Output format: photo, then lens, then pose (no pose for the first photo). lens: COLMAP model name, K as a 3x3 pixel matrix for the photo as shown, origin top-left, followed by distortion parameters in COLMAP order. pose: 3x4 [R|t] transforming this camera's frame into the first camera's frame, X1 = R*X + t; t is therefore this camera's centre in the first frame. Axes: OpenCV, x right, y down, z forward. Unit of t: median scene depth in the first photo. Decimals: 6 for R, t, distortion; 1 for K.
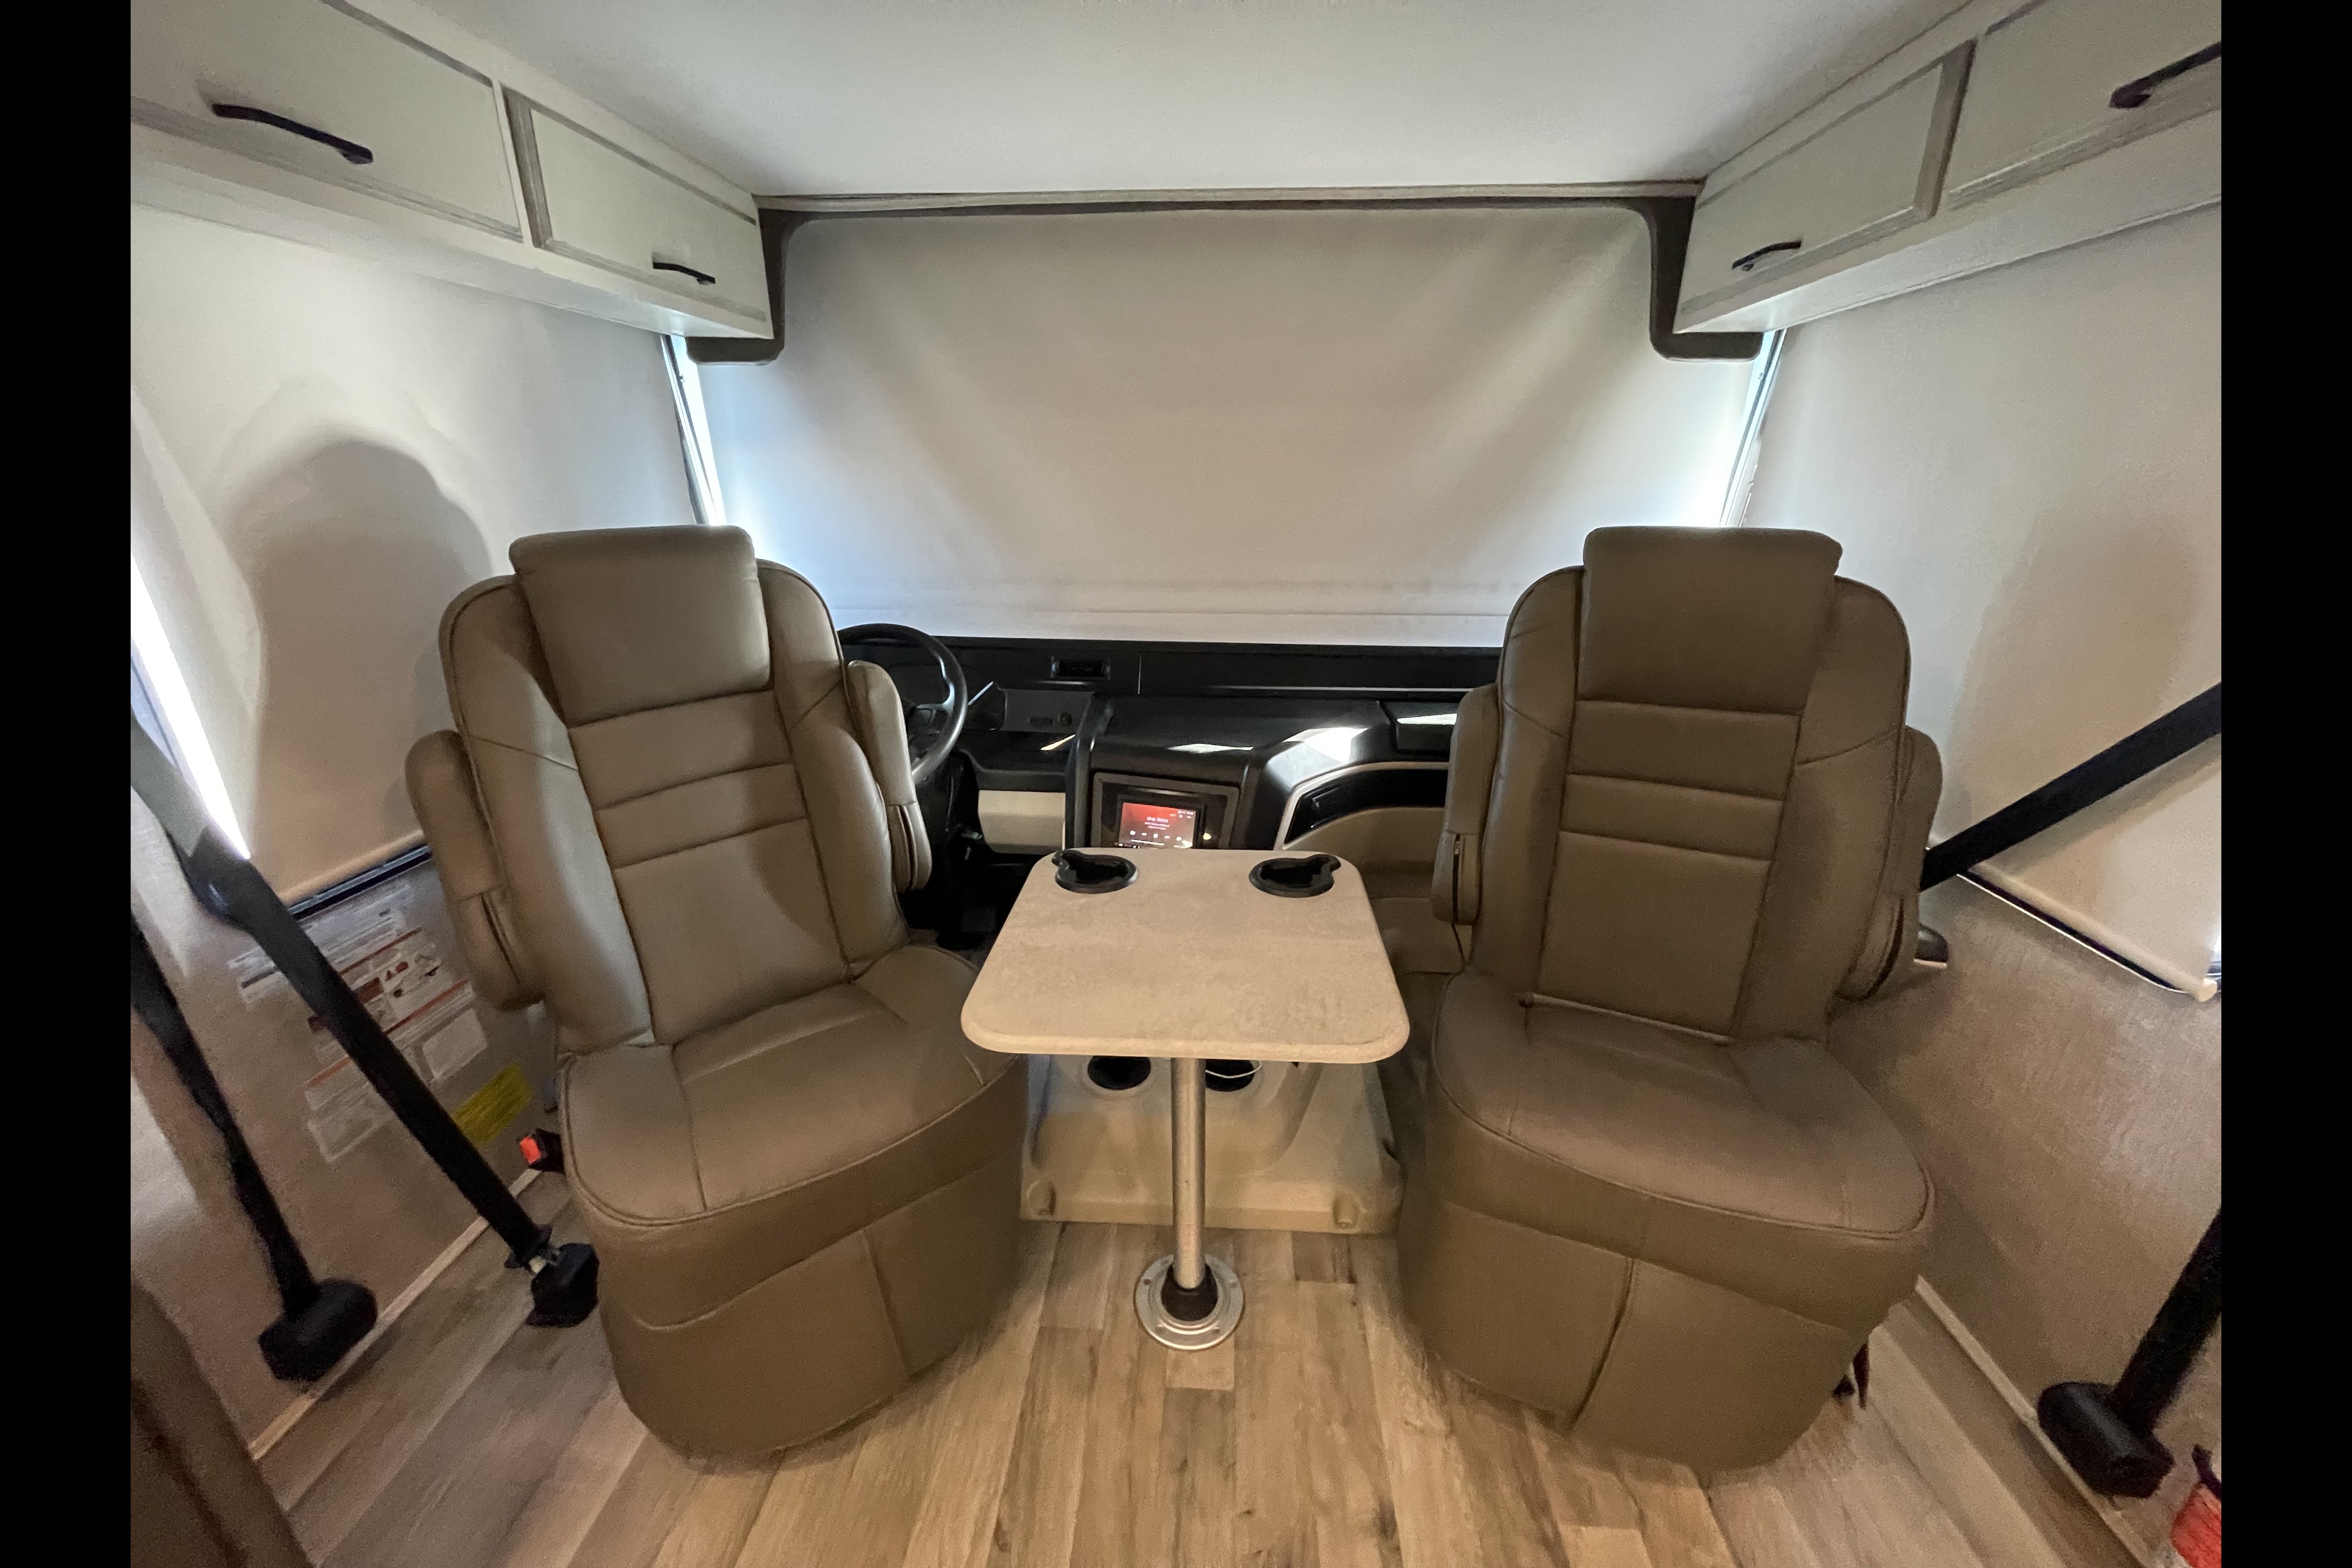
lens RADIAL K [[853.1, 0, 1183.8], [0, 853.1, 777.4], [0, 0, 1]] dist [0.002511, -0.000122]
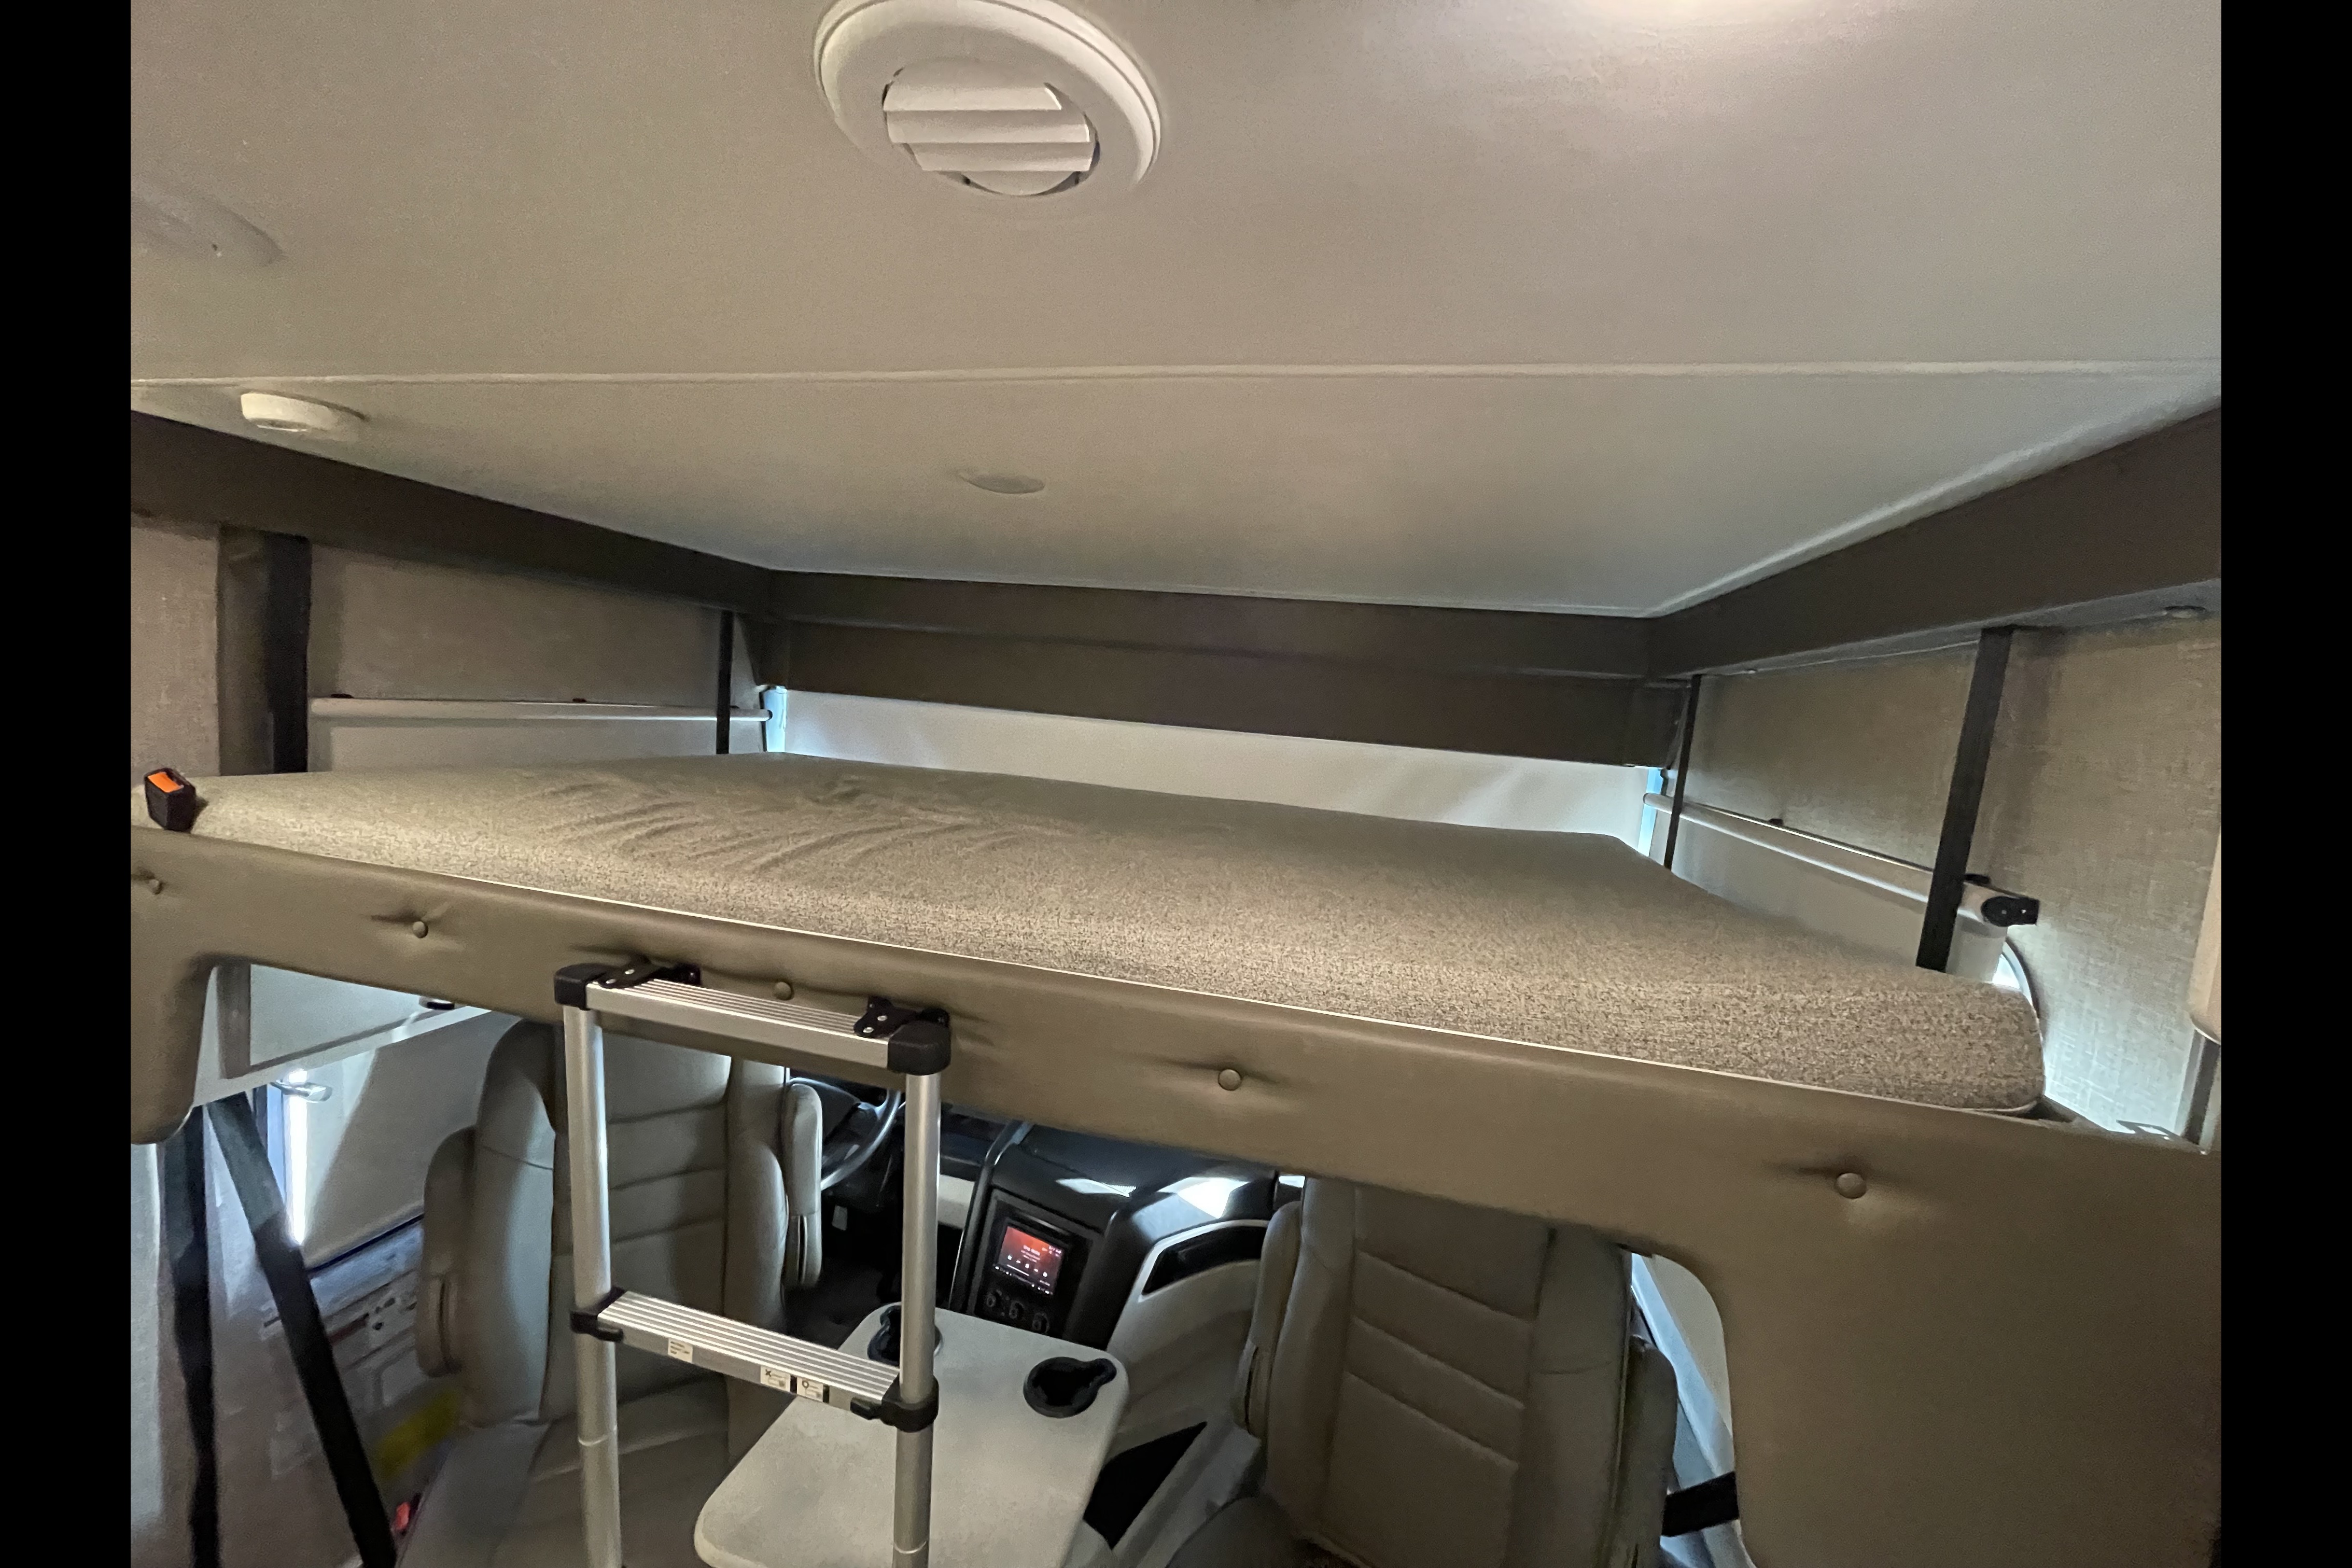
lens RADIAL K [[853.1, 0, 1174.2], [0, 853.1, 787.6], [0, 0, 1]] dist [0.002511, -0.000122]
pose [[0.980509, 0.099781, -0.169251, 0.360809], [-0.140424, 0.958402, -0.248489, -0.356536], [0.137416, 0.267412, 0.953733, -0.251188]]
